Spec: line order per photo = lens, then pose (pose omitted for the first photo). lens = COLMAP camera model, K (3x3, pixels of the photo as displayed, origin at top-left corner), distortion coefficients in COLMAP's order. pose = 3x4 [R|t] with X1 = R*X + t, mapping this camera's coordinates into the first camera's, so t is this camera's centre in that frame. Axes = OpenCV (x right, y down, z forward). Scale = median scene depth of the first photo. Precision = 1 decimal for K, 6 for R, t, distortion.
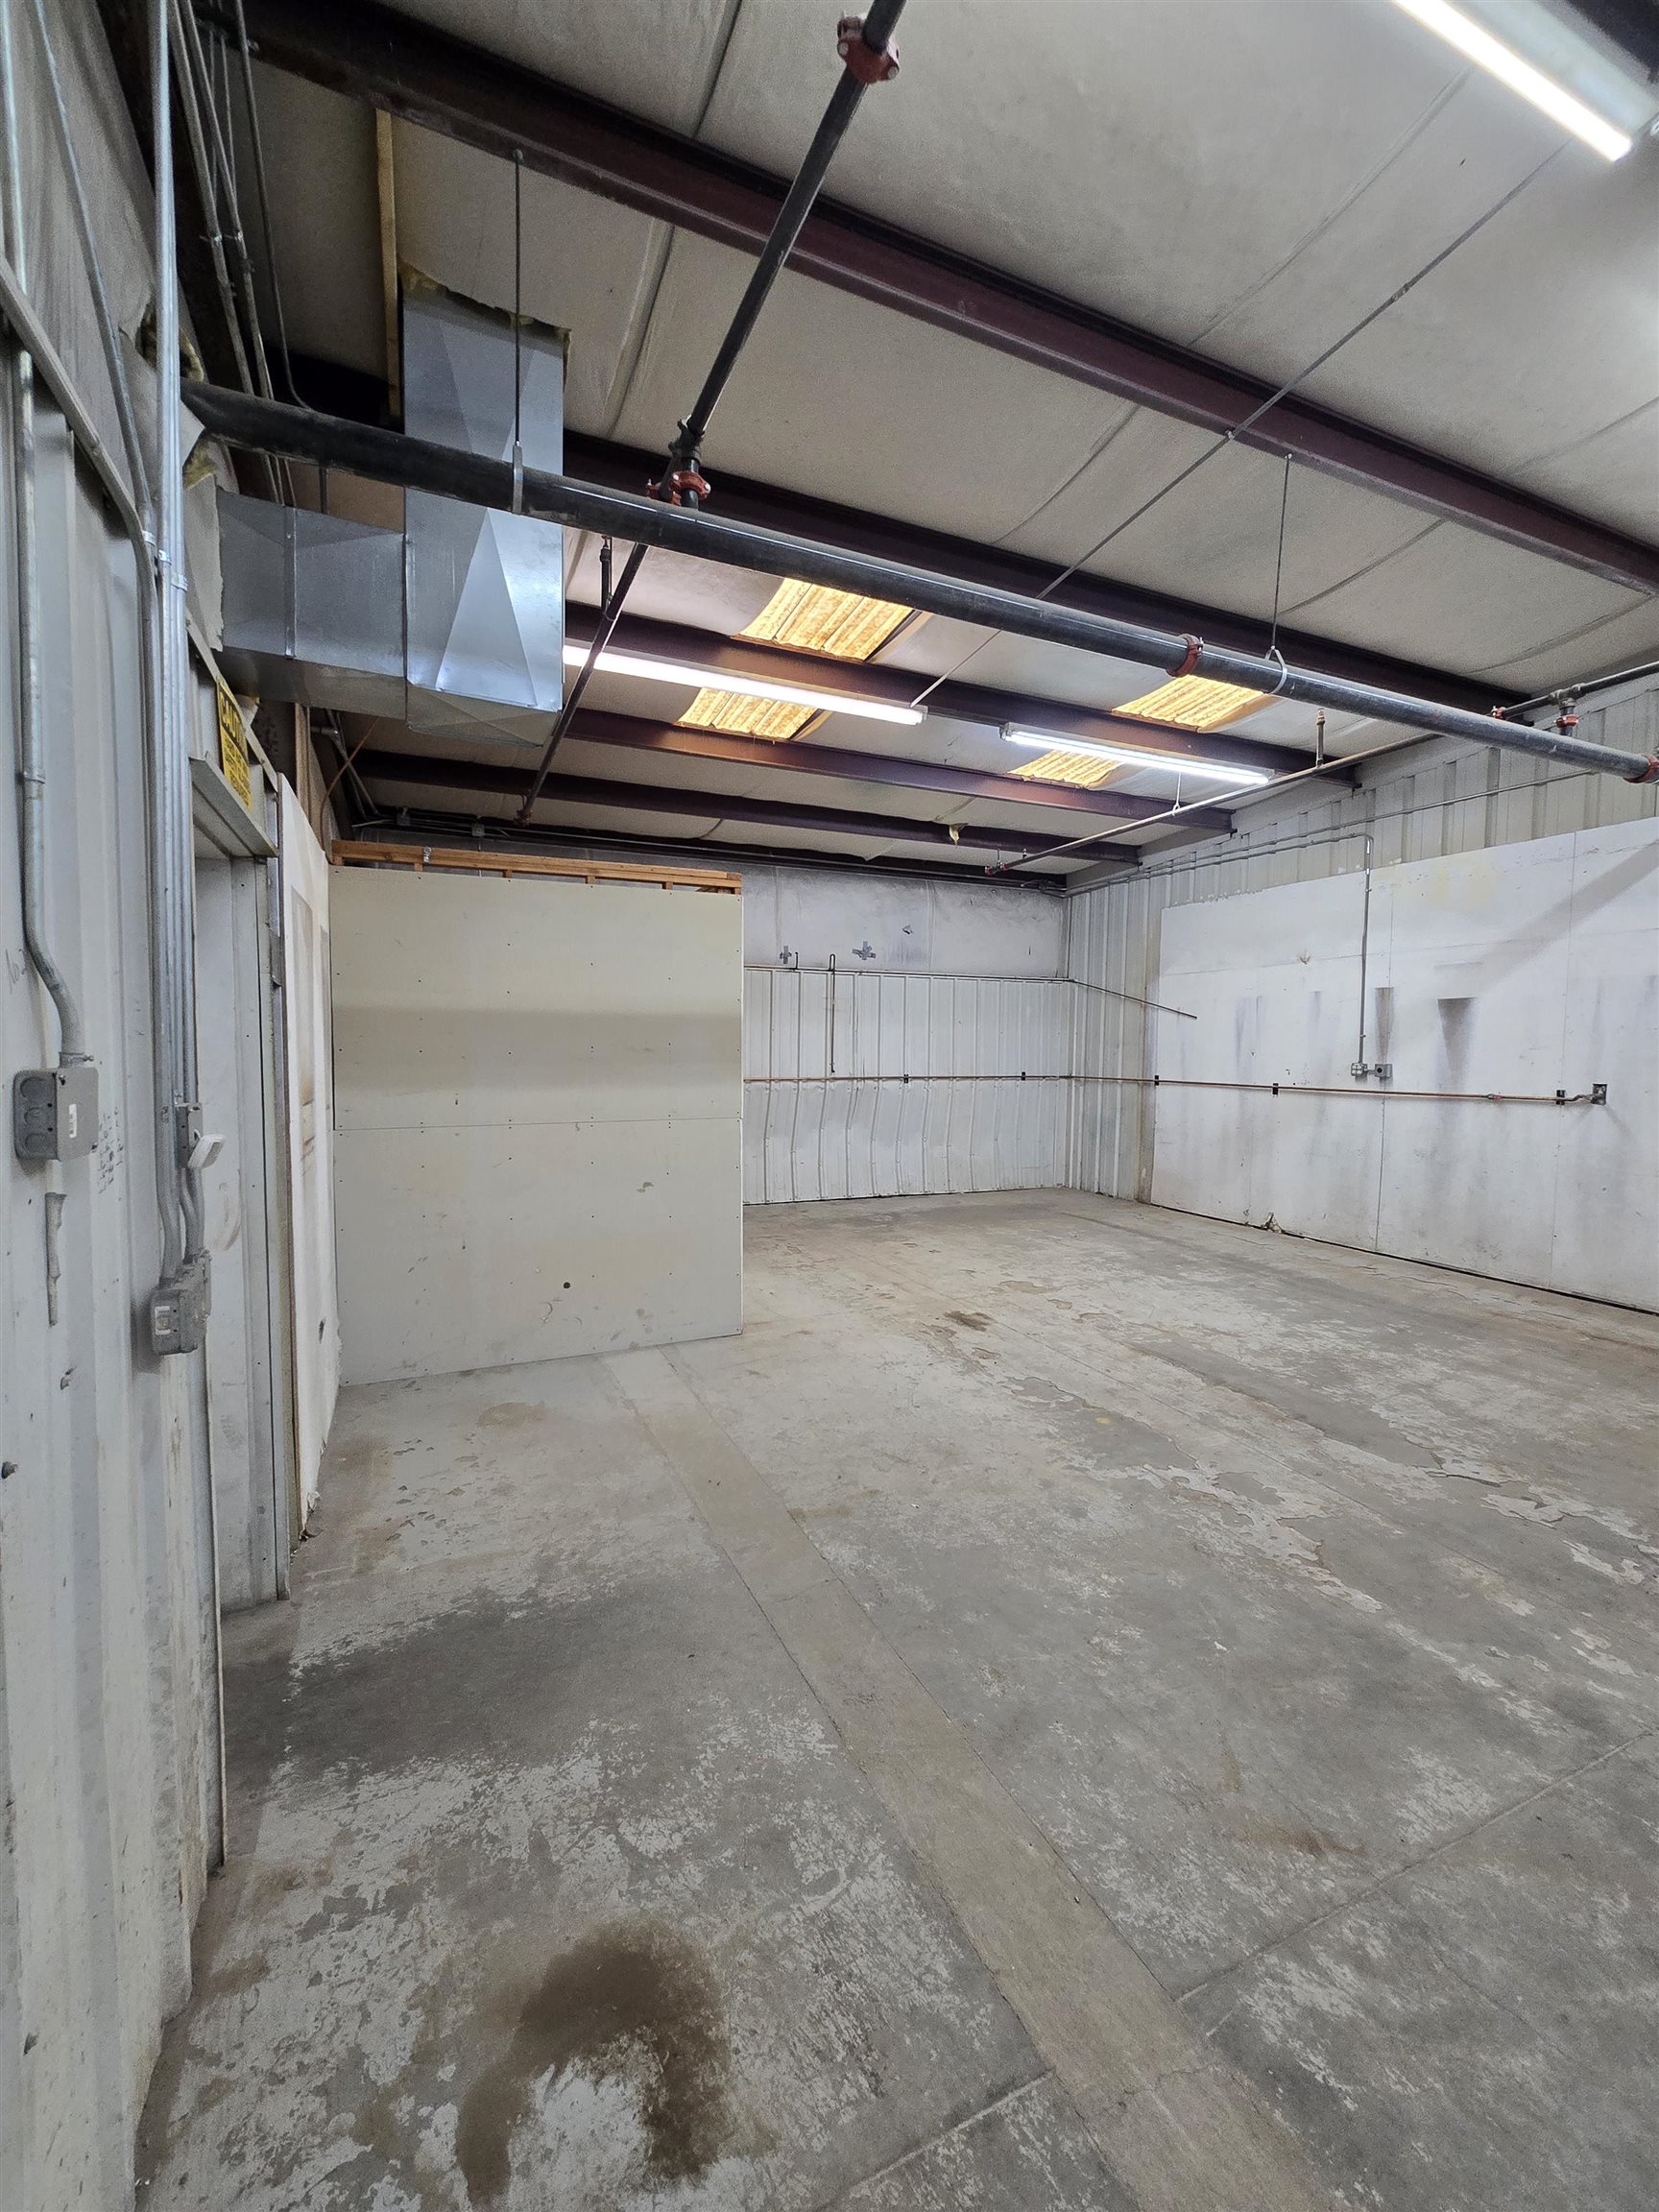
lens RADIAL K [[918.1, 0, 830.9], [0, 918.1, 1111.1], [0, 0, 1]] dist [-0.008400, 0.003330]
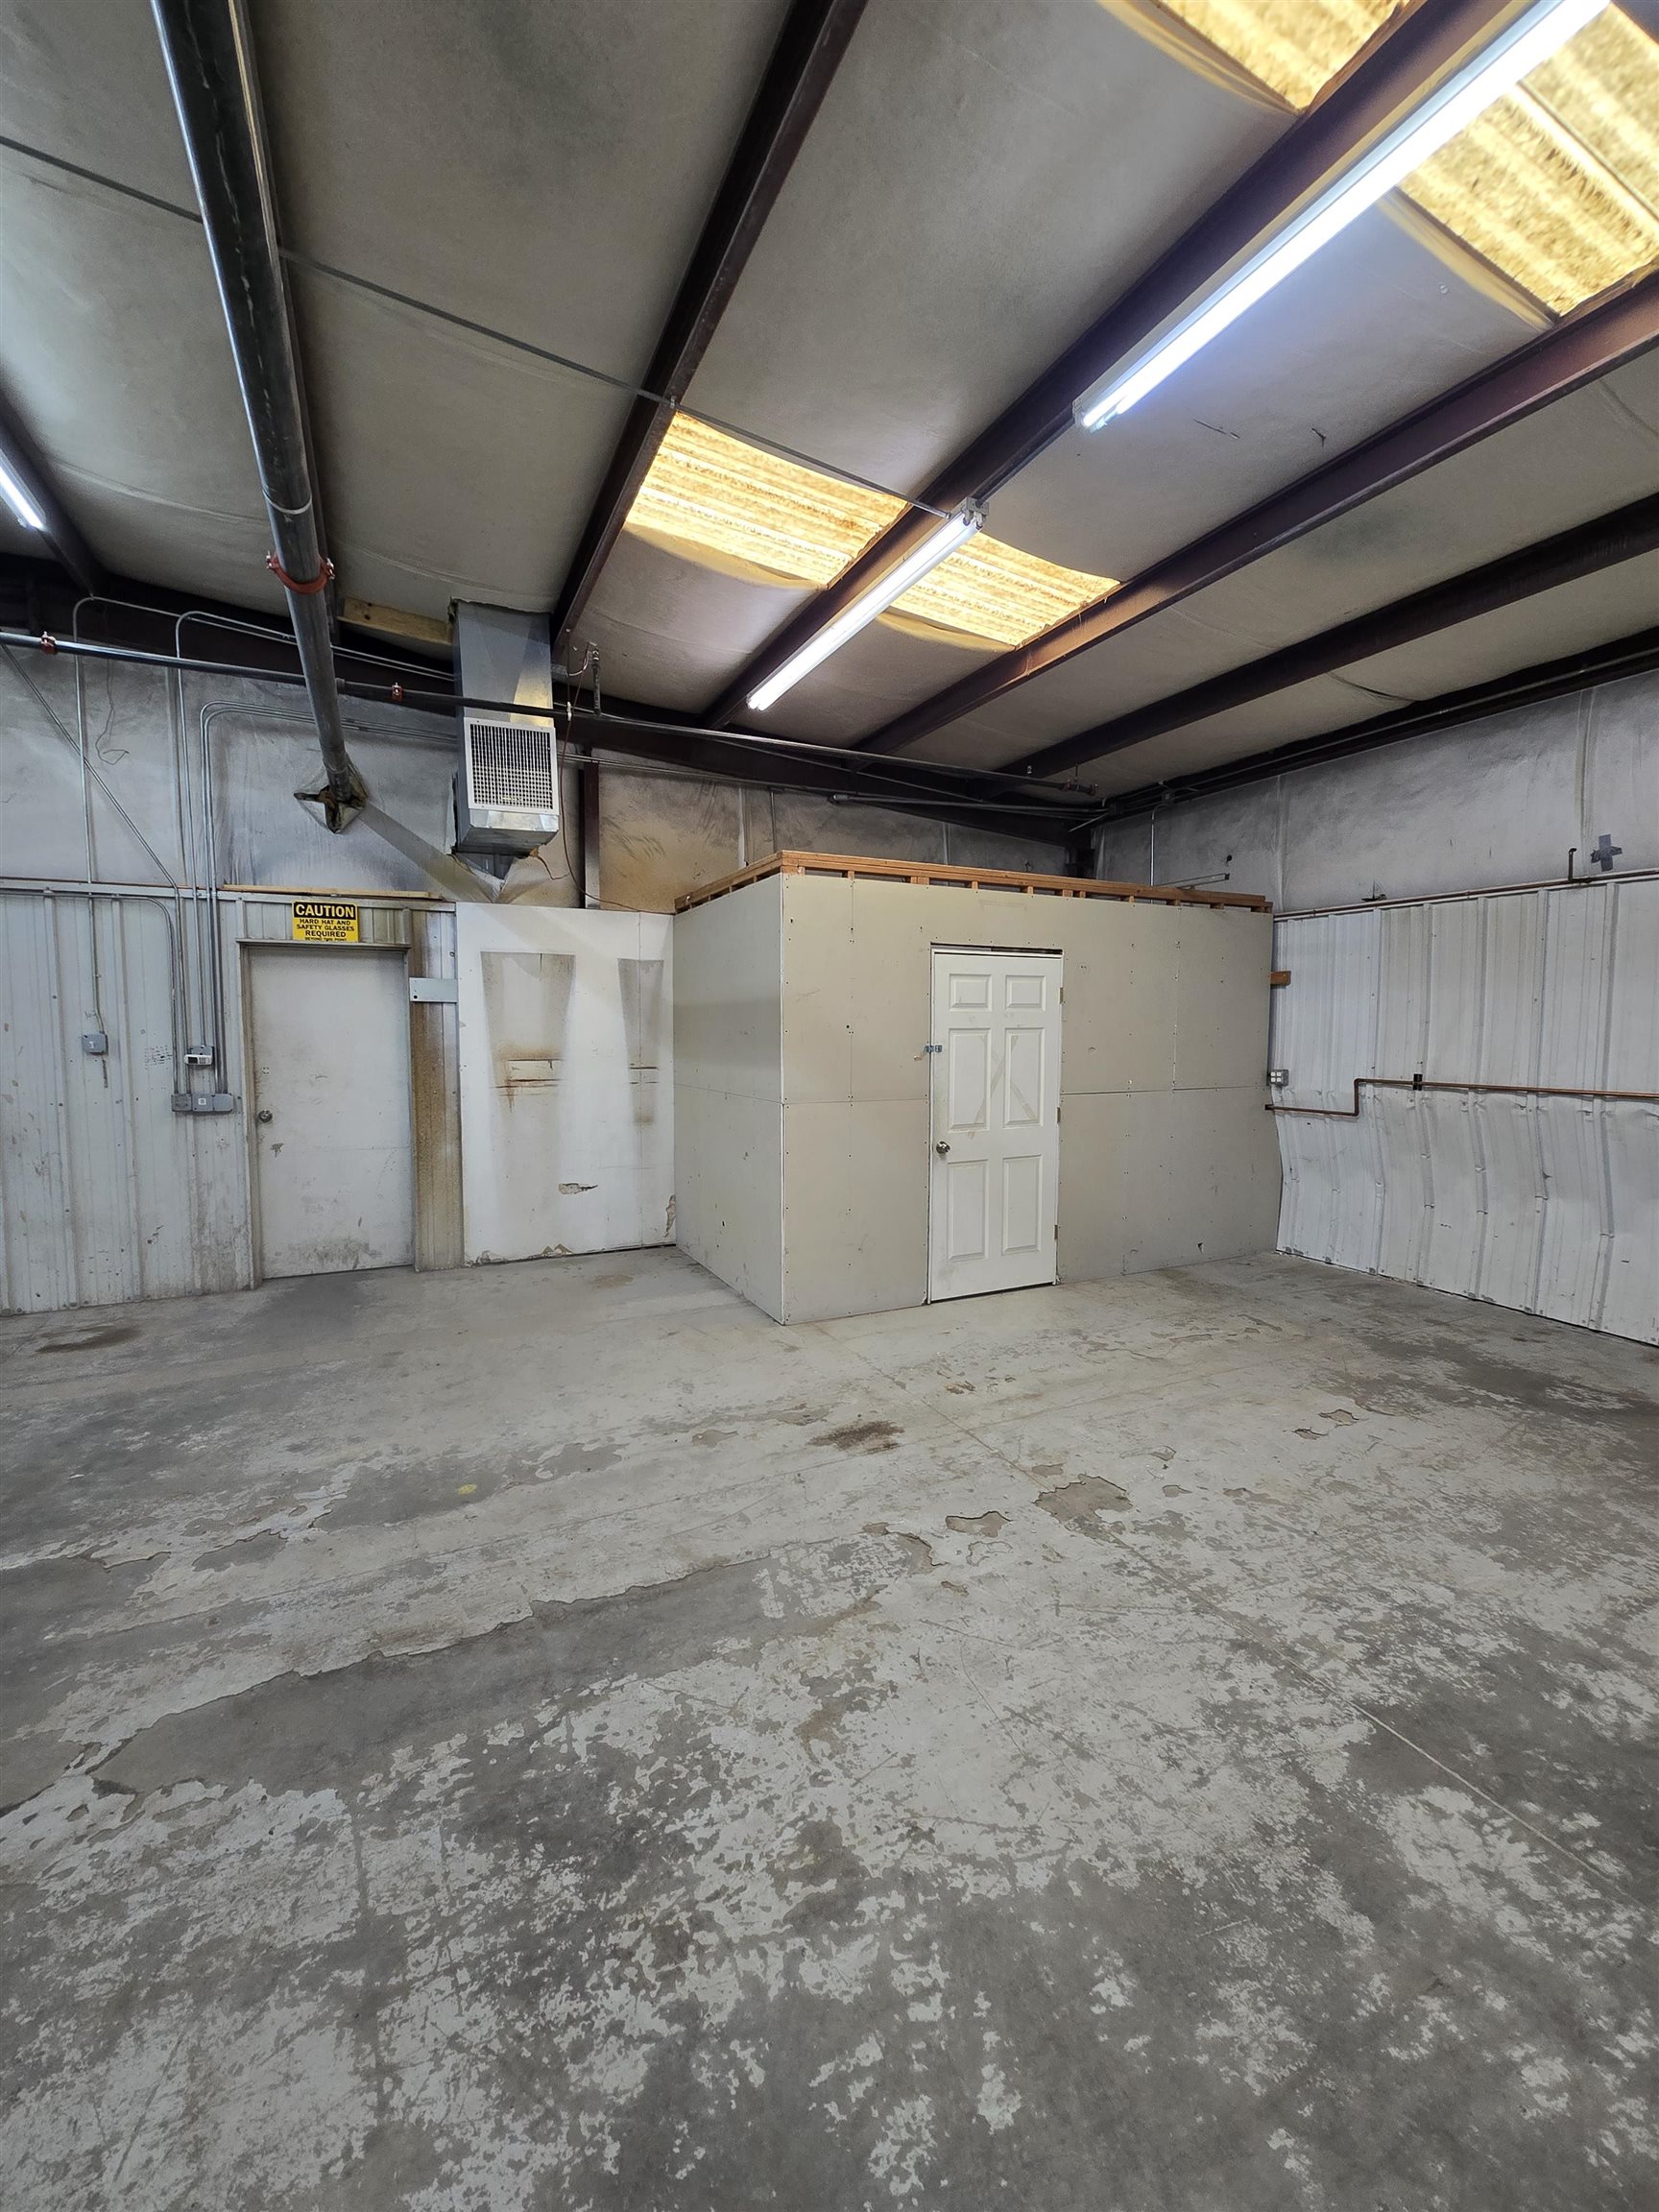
lens RADIAL K [[918.1, 0, 812.6], [0, 918.1, 1100.8], [0, 0, 1]] dist [-0.008400, 0.003330]
pose [[0.000230, 0.074030, -0.997256, 0.880811], [-0.070011, 0.994810, 0.073833, -0.070116], [0.997546, 0.069802, 0.005412, 1.038770]]
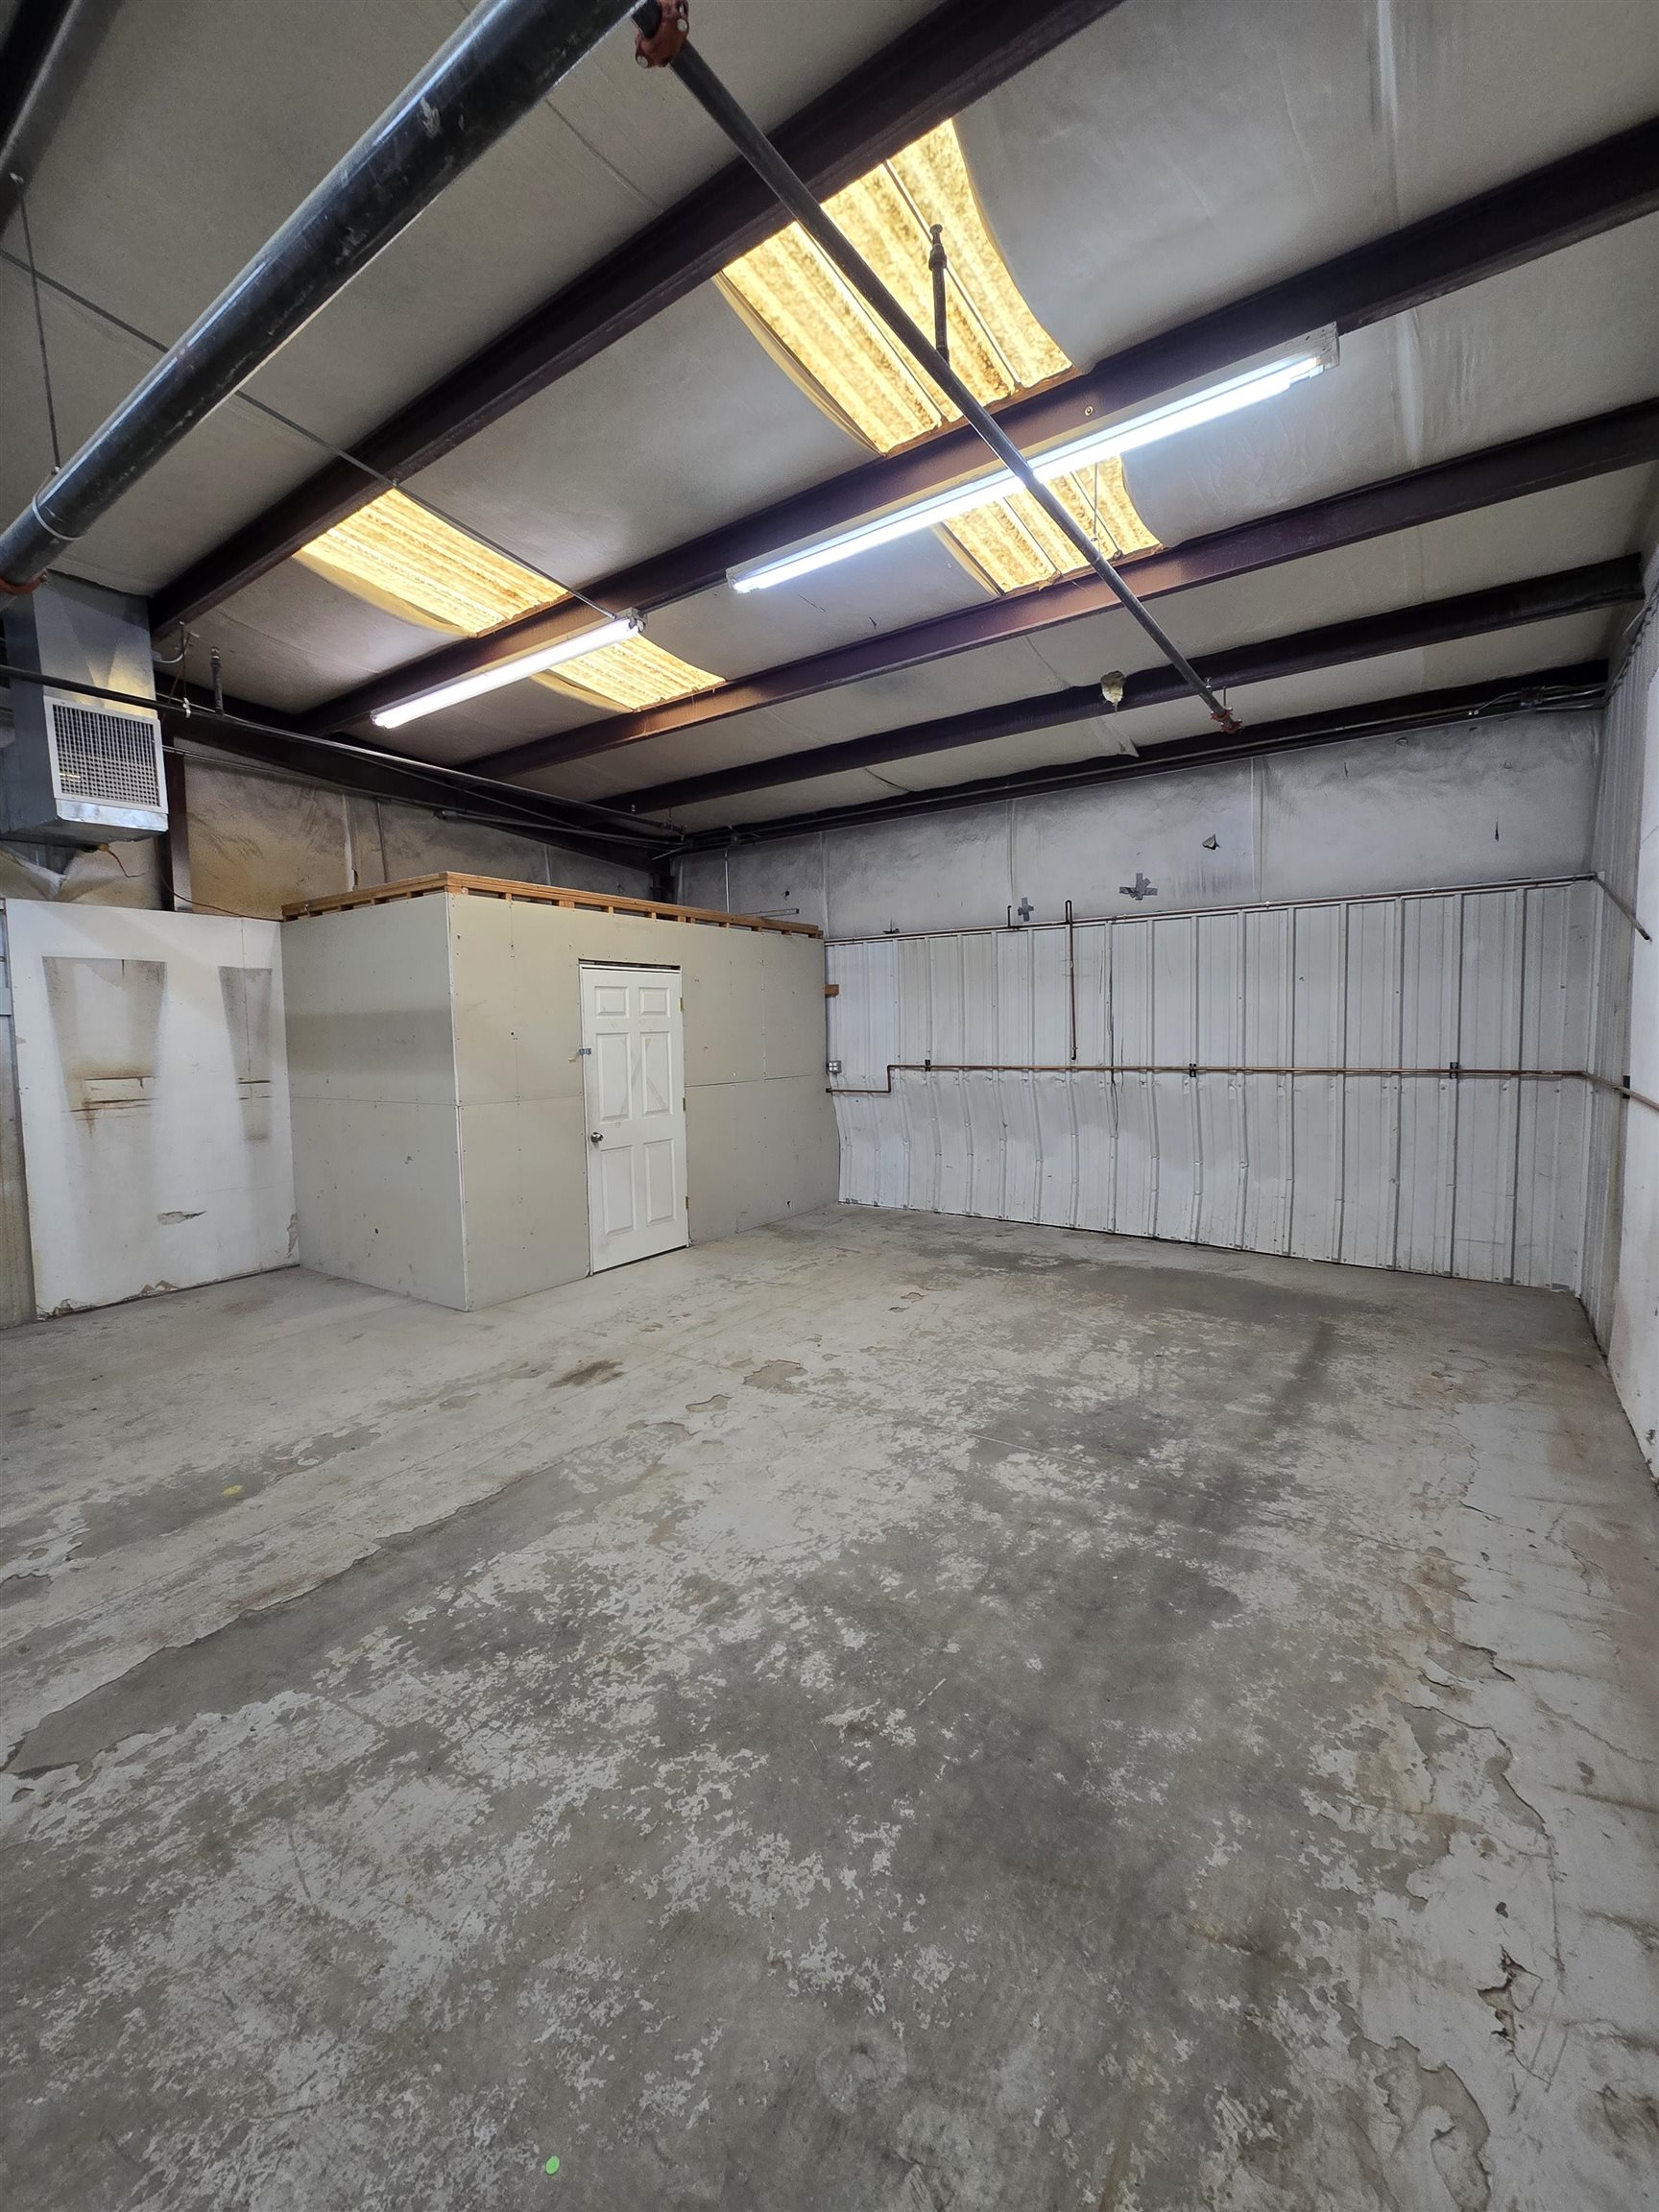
lens RADIAL K [[918.1, 0, 823.8], [0, 918.1, 1110.5], [0, 0, 1]] dist [-0.008400, 0.003330]
pose [[0.497613, 0.061747, -0.865199, 1.028395], [-0.038540, 0.998052, 0.049063, -0.055677], [0.866543, 0.008930, 0.499023, 0.852152]]
